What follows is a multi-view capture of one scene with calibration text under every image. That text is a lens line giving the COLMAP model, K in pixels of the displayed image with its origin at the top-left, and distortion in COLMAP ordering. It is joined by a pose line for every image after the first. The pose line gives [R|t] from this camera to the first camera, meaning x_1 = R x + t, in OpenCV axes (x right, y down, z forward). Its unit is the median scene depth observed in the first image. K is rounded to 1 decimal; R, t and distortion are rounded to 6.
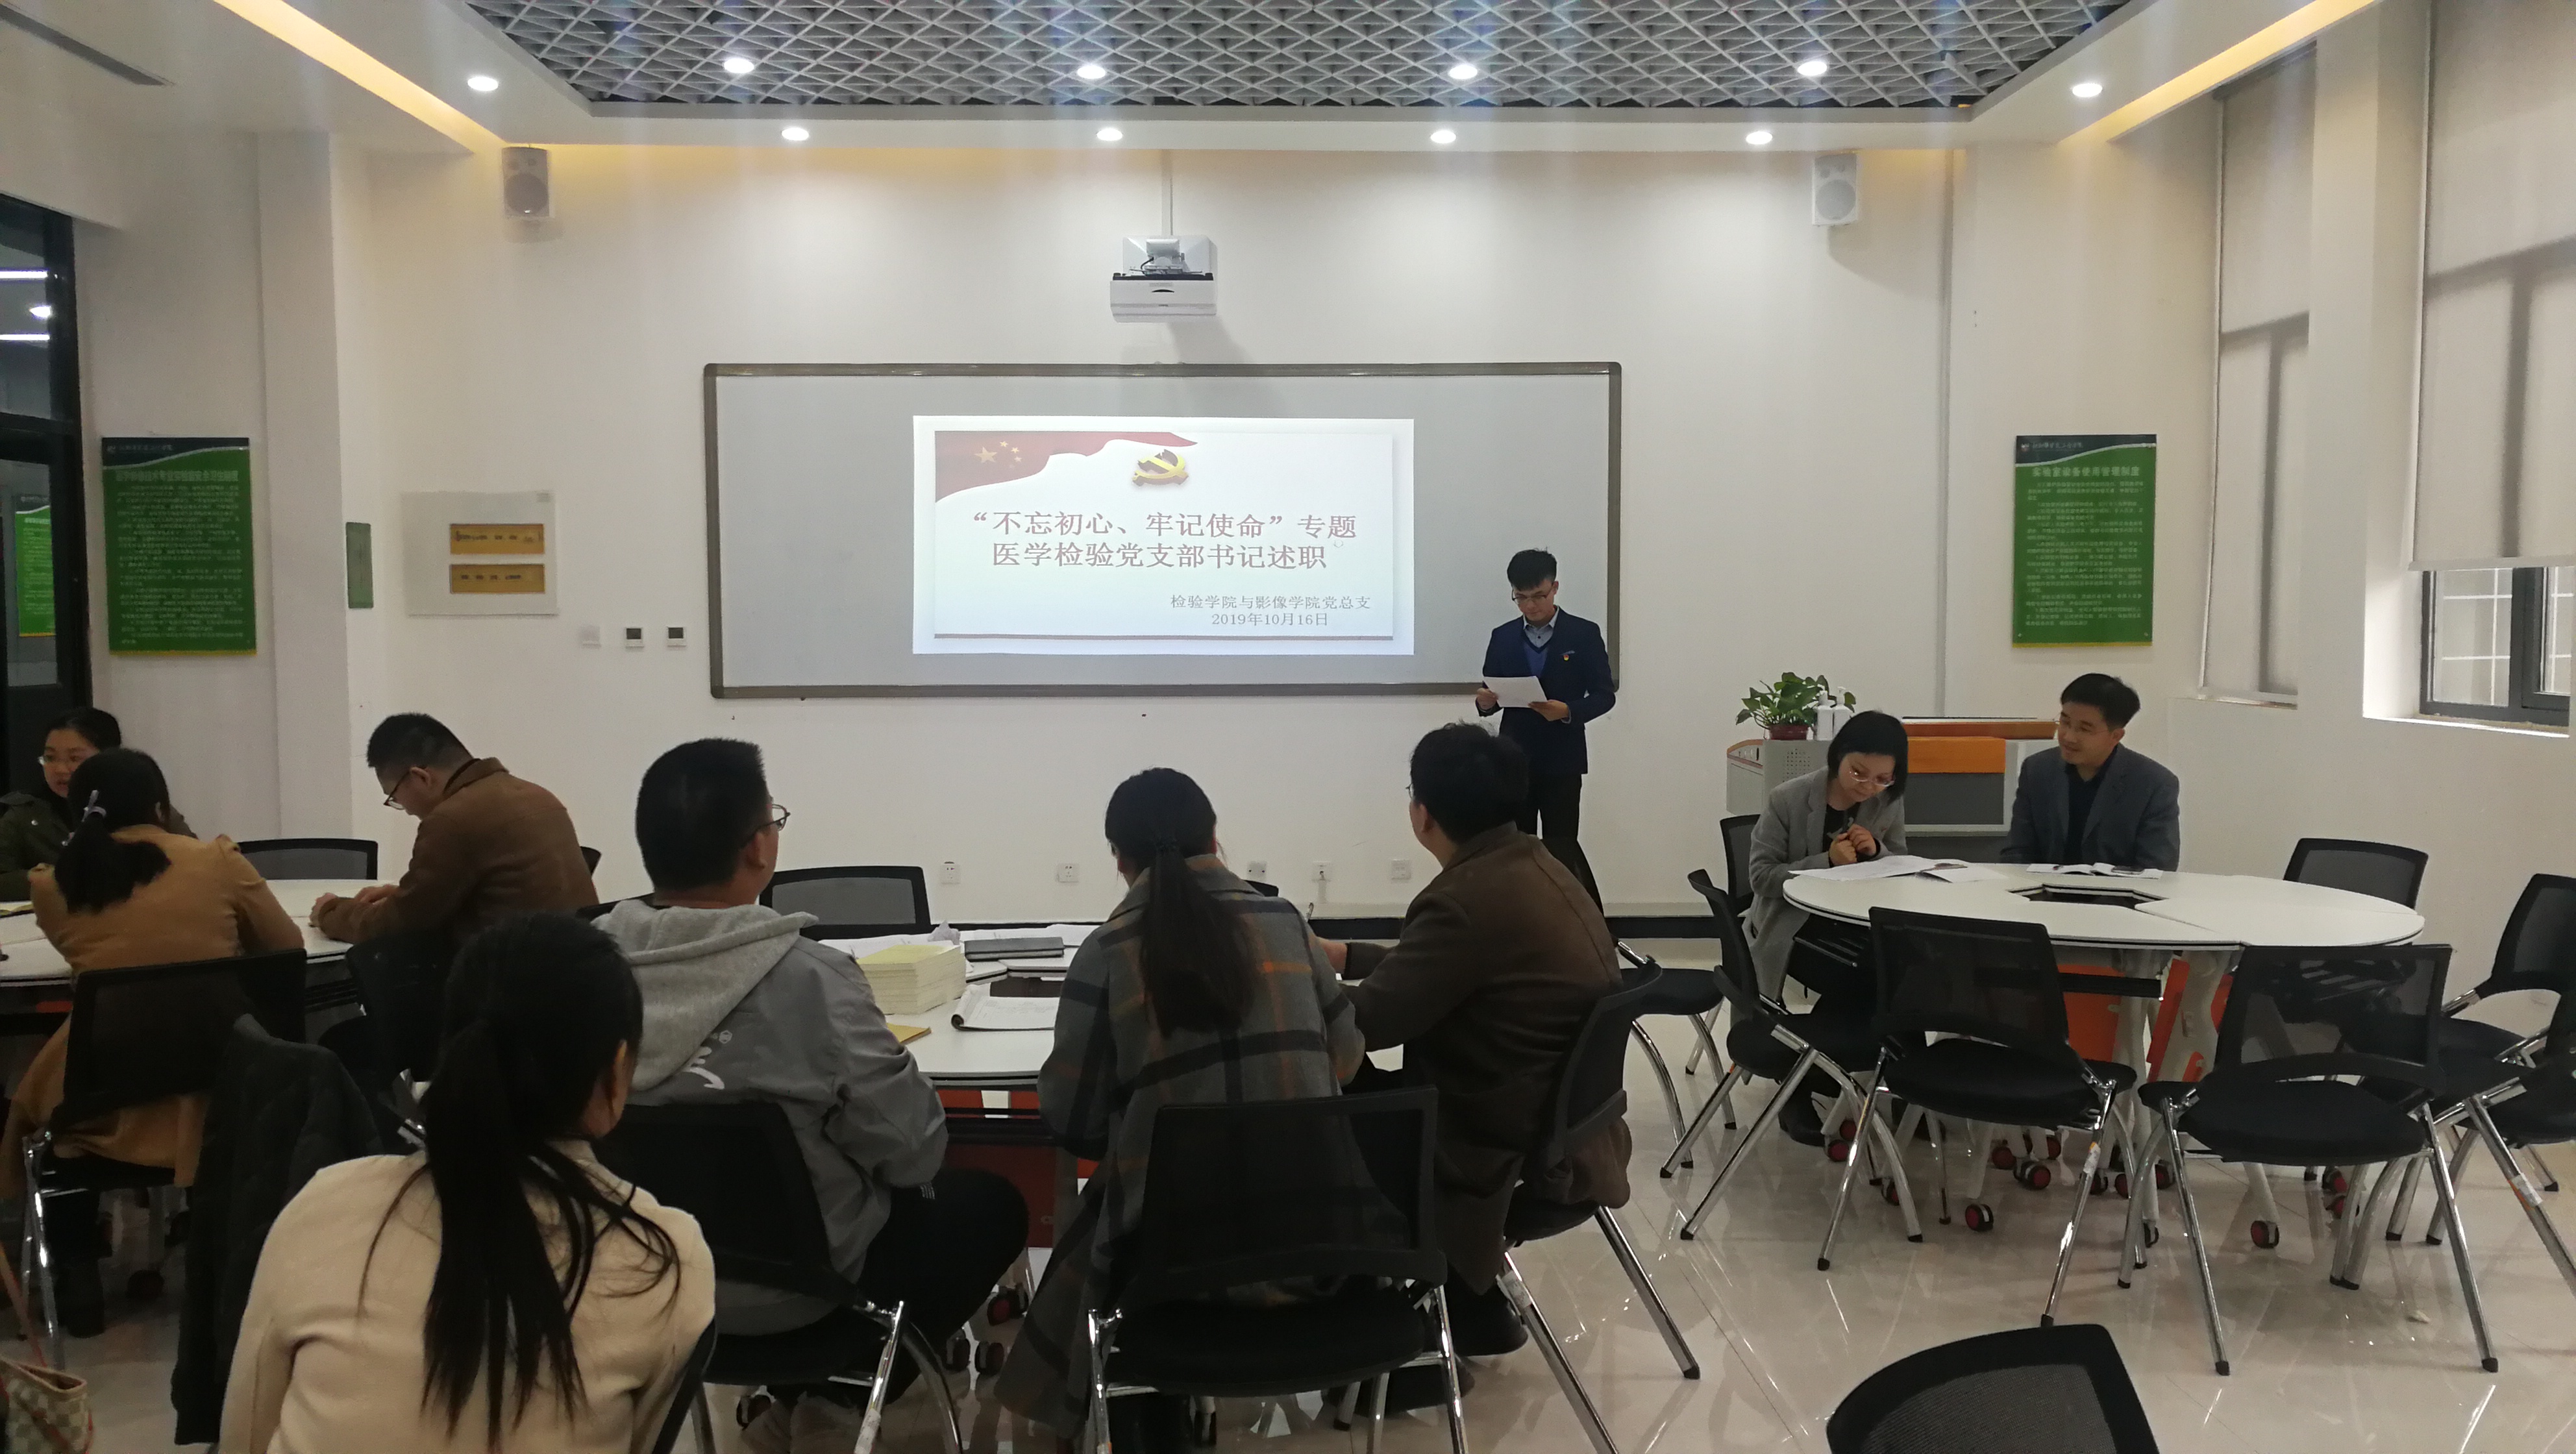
lens RADIAL K [[2066.7, 0, 1288.9], [0, 2066.7, 733.6], [0, 0, 1]] dist [0.012964, -0.002184]
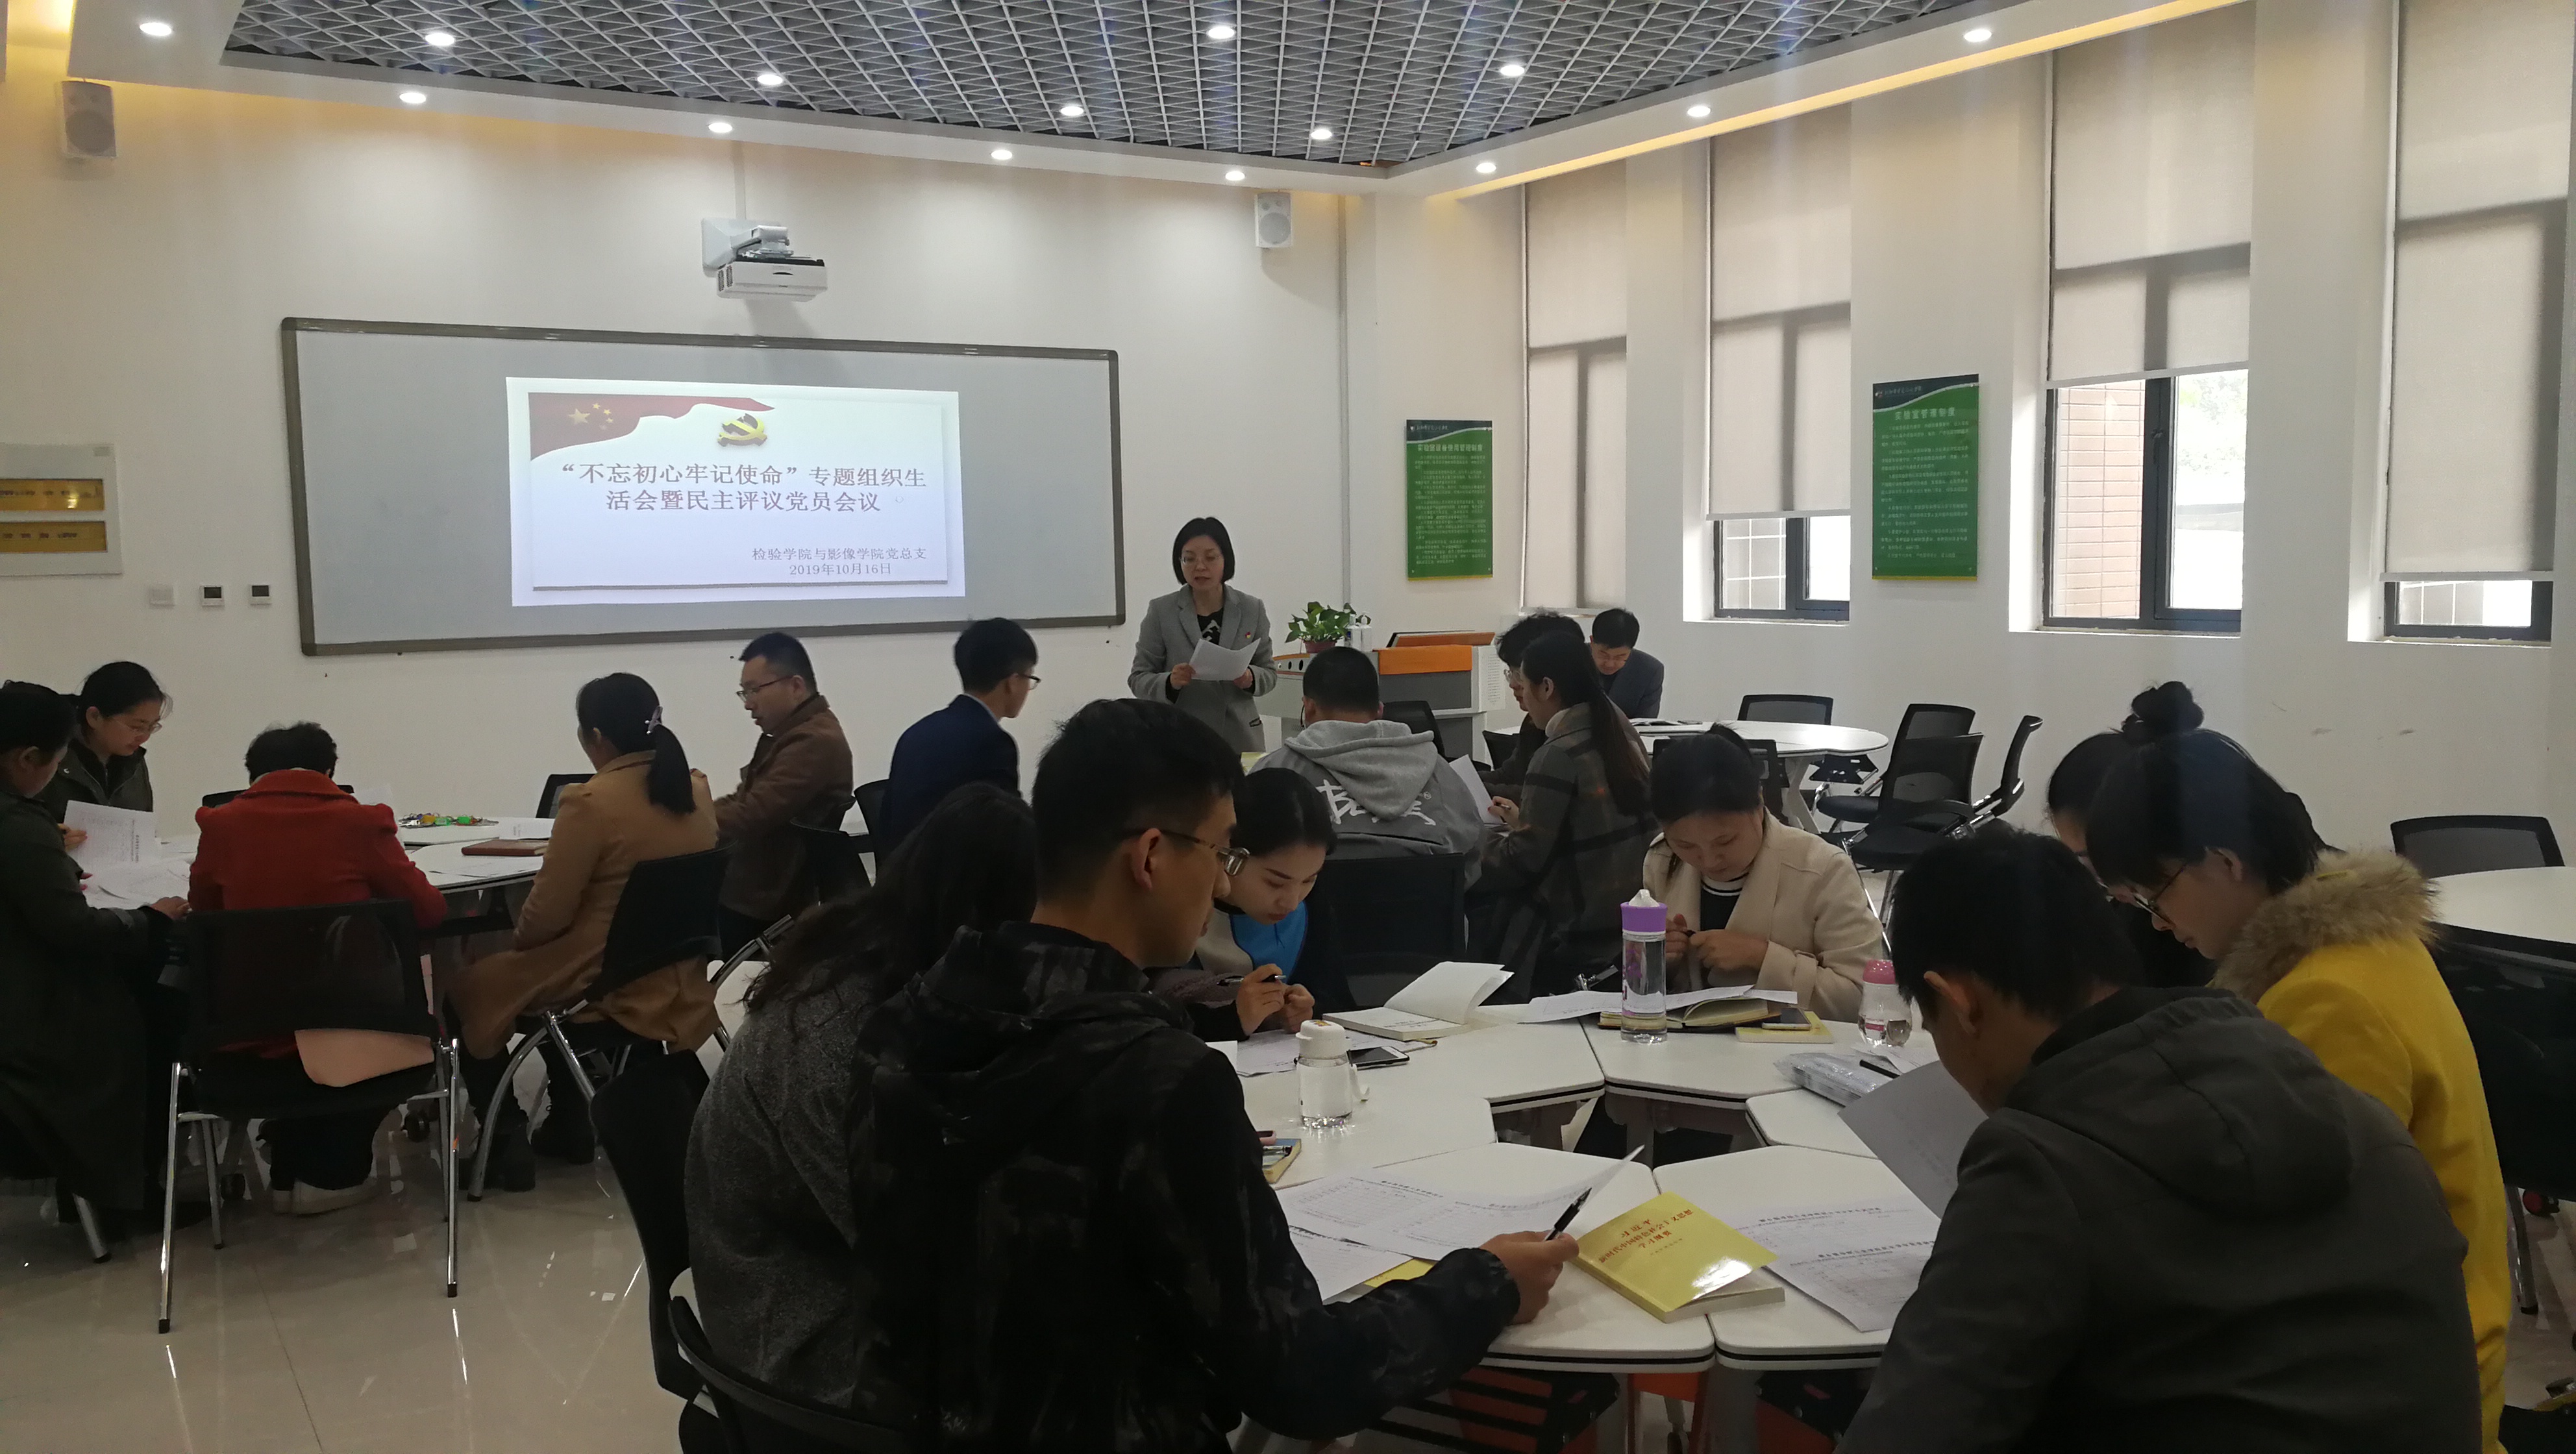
lens RADIAL K [[2086.9, 0, 1305.3], [0, 2086.9, 728.3], [0, 0, 1]] dist [0.001007, 0.003708]
pose [[0.861026, -0.054407, 0.505642, -0.390222], [0.045117, 0.998513, 0.030612, 0.009100], [-0.506556, -0.003545, 0.862200, -0.111451]]
